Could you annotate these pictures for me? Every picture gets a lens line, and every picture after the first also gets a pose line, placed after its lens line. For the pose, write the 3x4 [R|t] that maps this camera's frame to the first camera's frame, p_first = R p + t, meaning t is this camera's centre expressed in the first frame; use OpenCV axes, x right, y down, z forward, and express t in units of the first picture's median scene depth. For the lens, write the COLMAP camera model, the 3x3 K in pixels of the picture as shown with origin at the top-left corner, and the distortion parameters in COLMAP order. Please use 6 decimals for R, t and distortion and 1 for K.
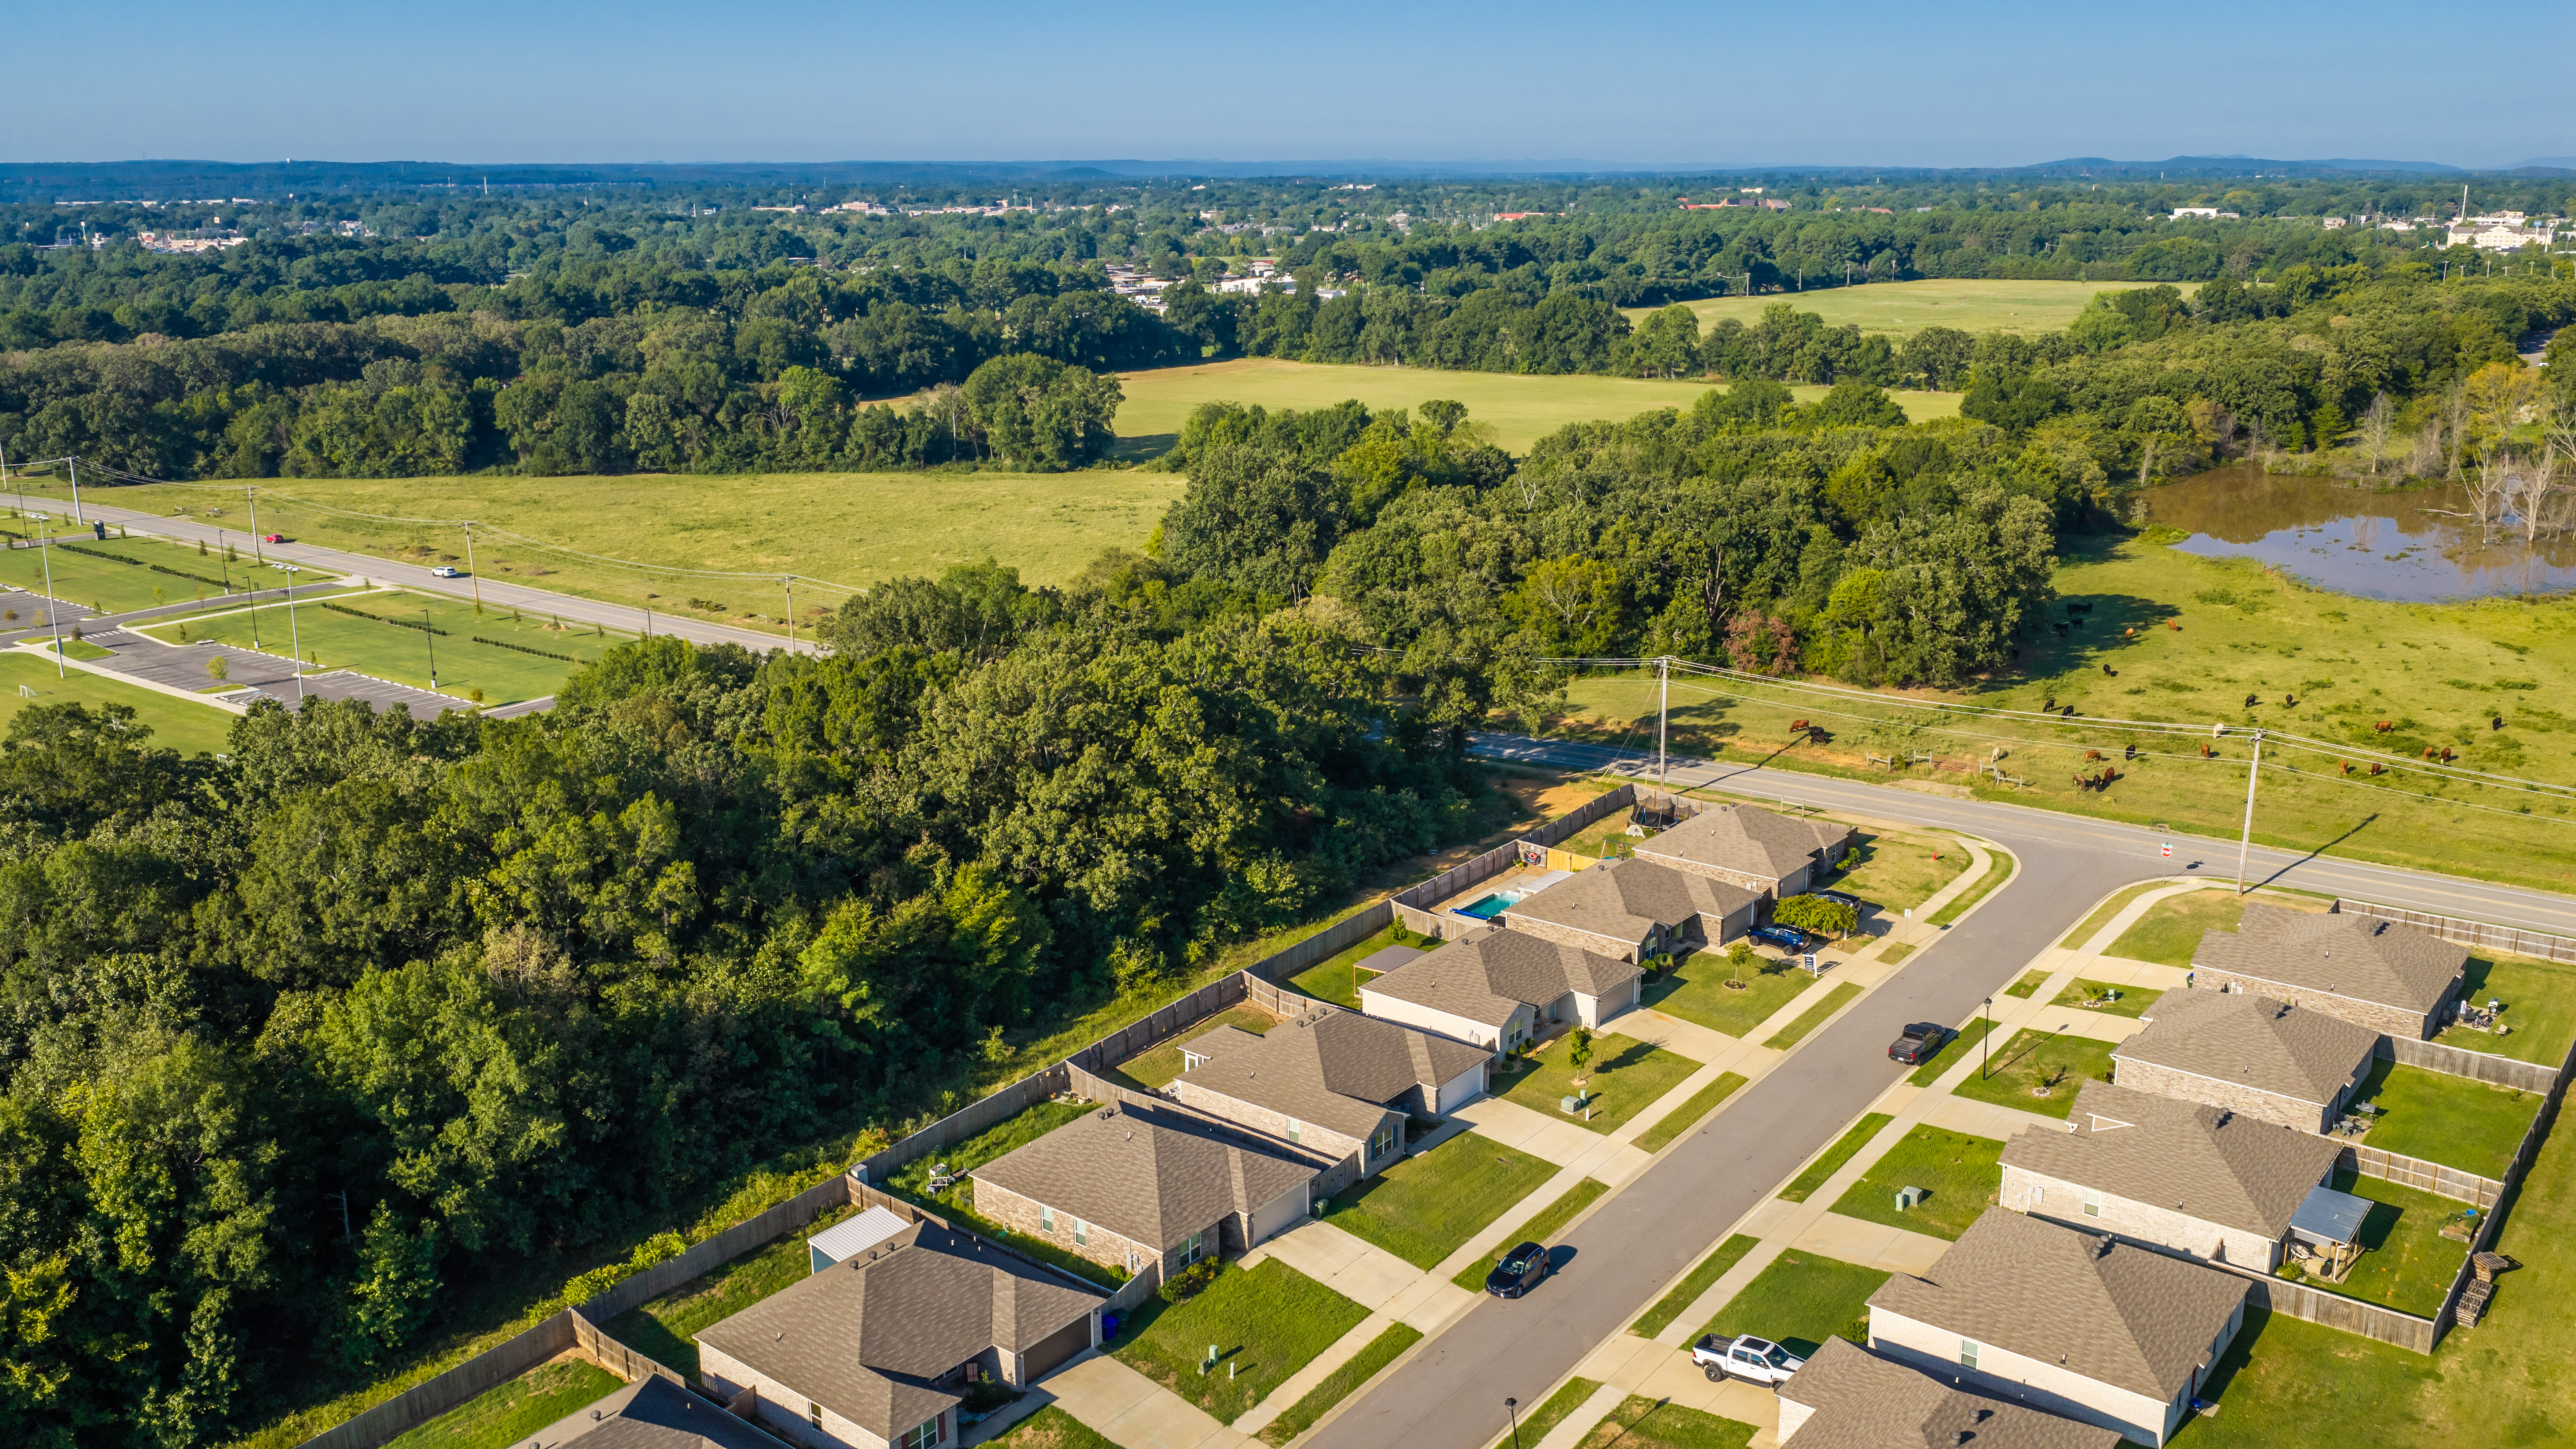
lens RADIAL K [[2124.9, 0, 1288.0], [0, 2124.9, 724.5], [0, 0, 1]] dist [0.031561, -0.064901]
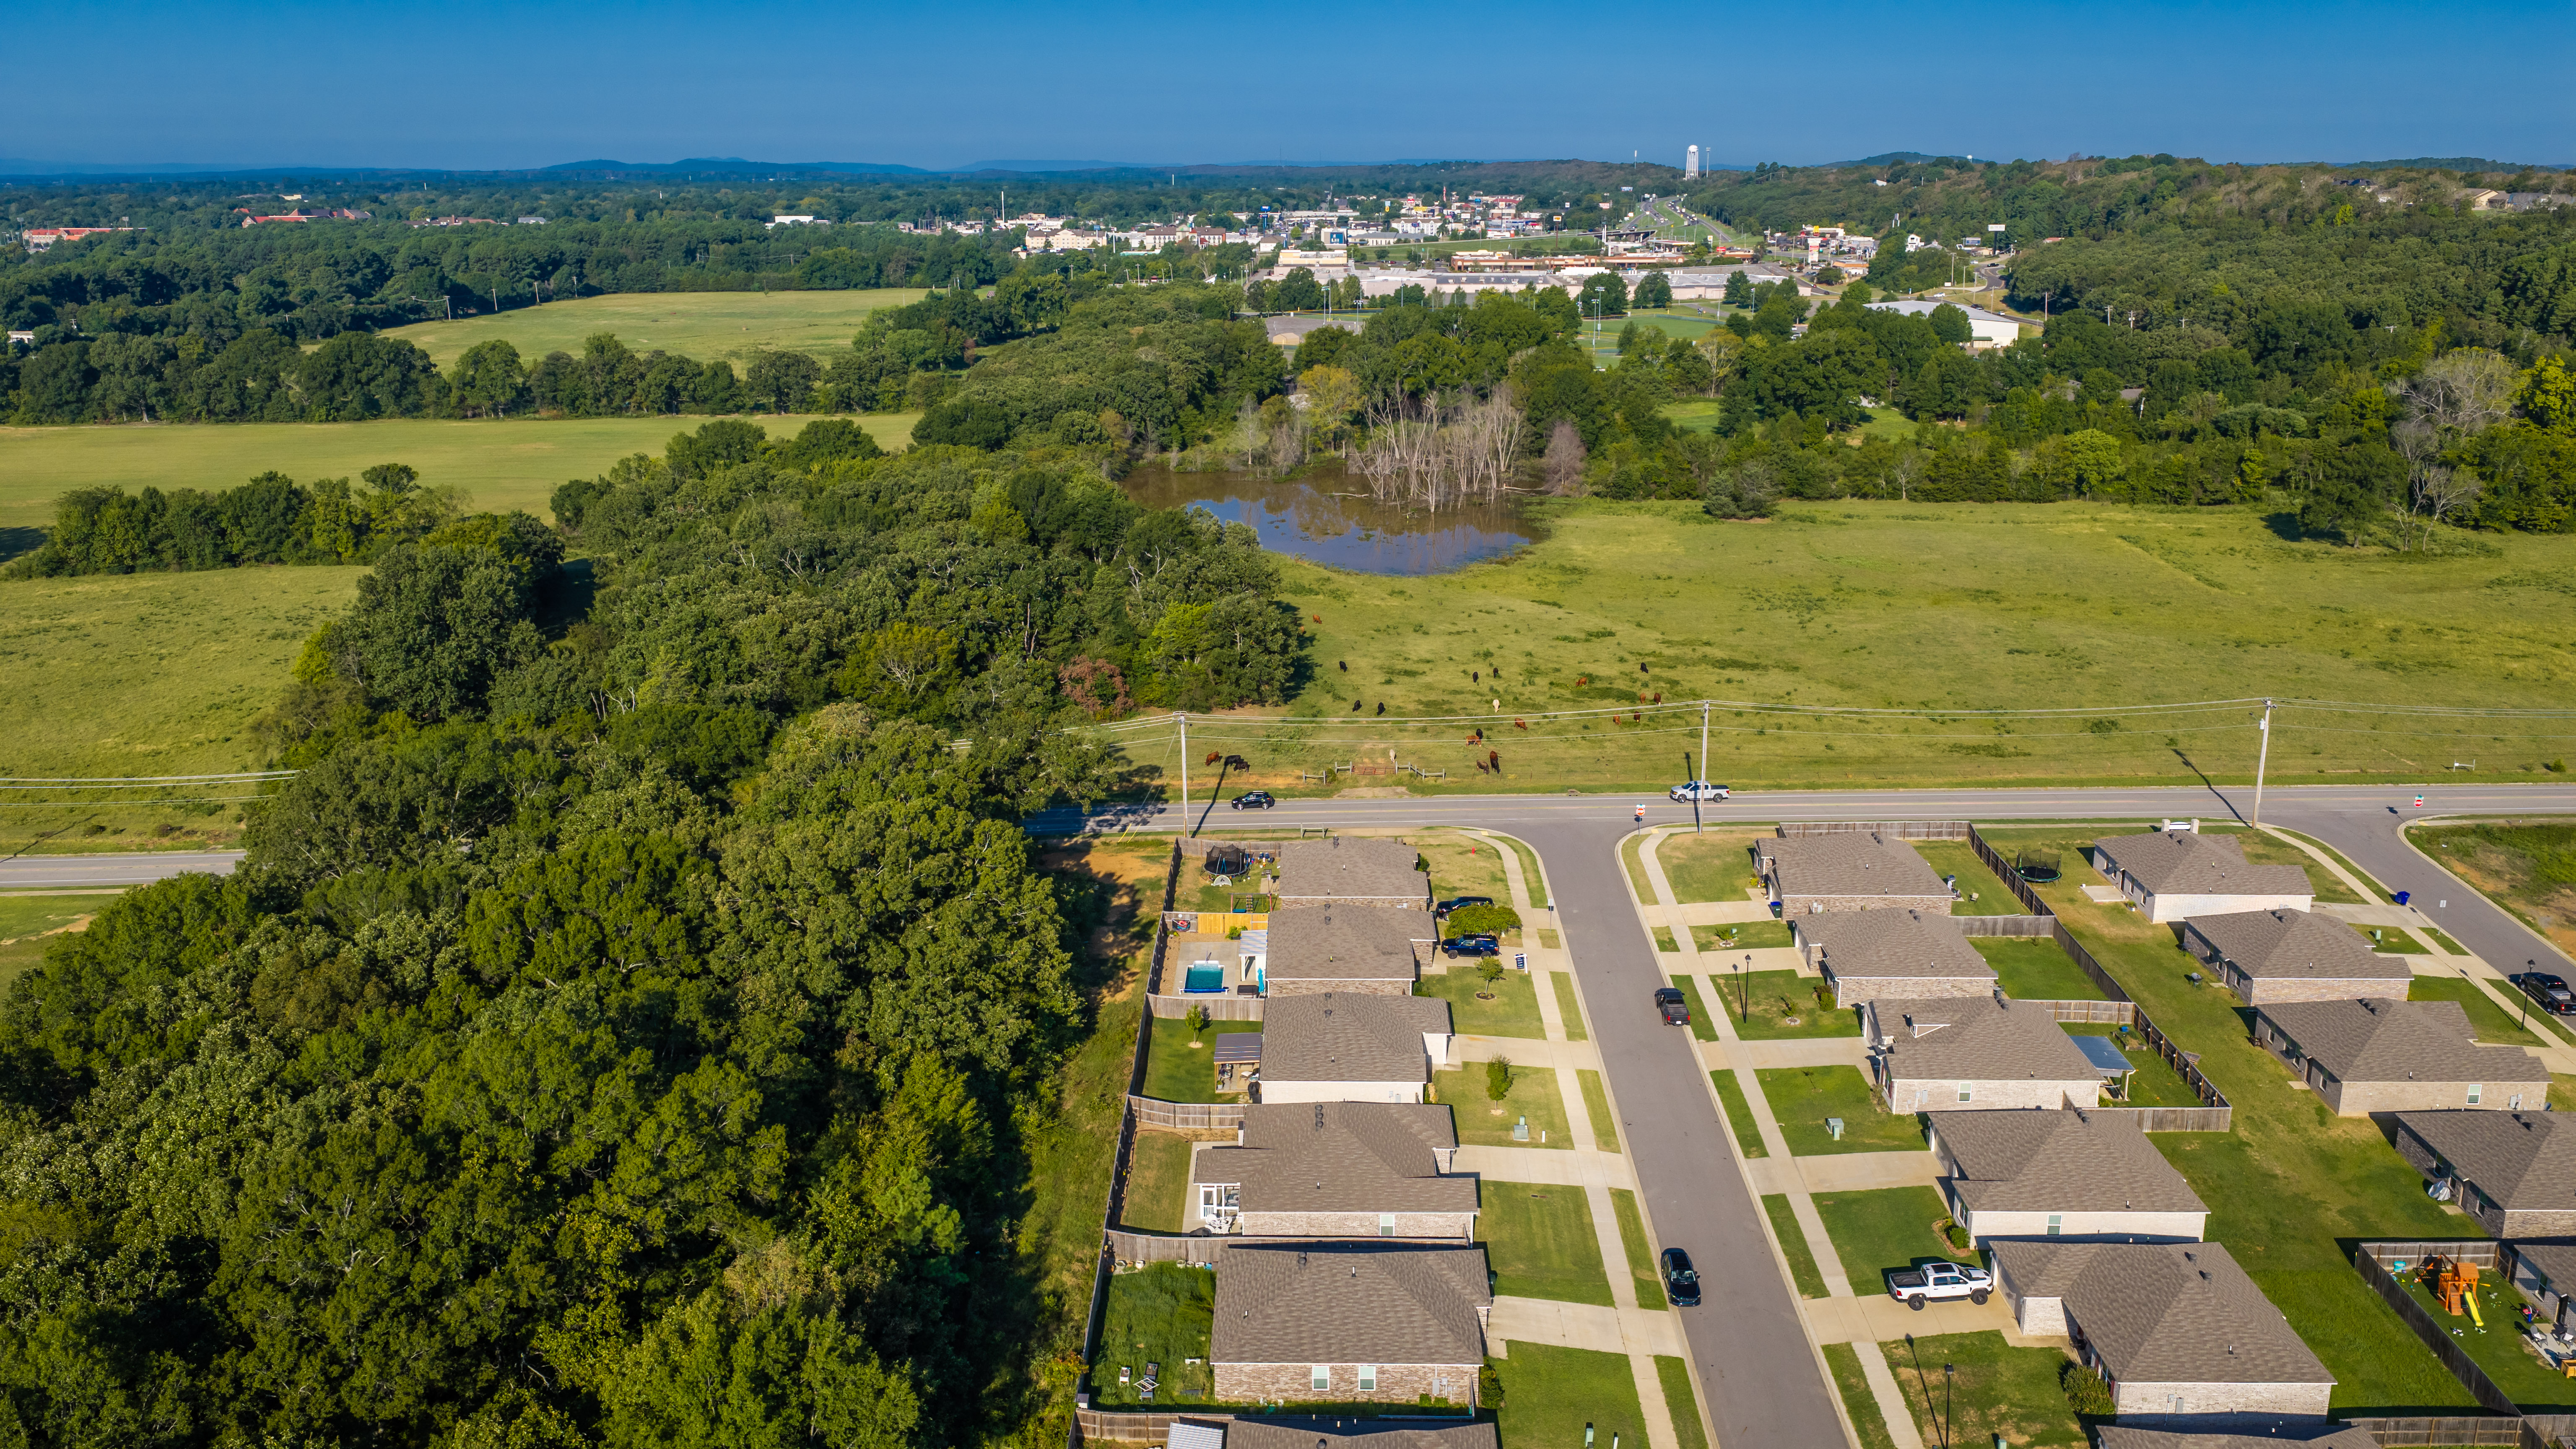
lens RADIAL K [[2124.9, 0, 1288.0], [0, 2124.9, 724.5], [0, 0, 1]] dist [0.031561, -0.064901]
pose [[0.794408, -0.152427, 0.587947, -0.369233], [0.152897, 0.987012, 0.049298, -0.064847], [-0.587825, 0.050733, 0.807396, 0.113503]]
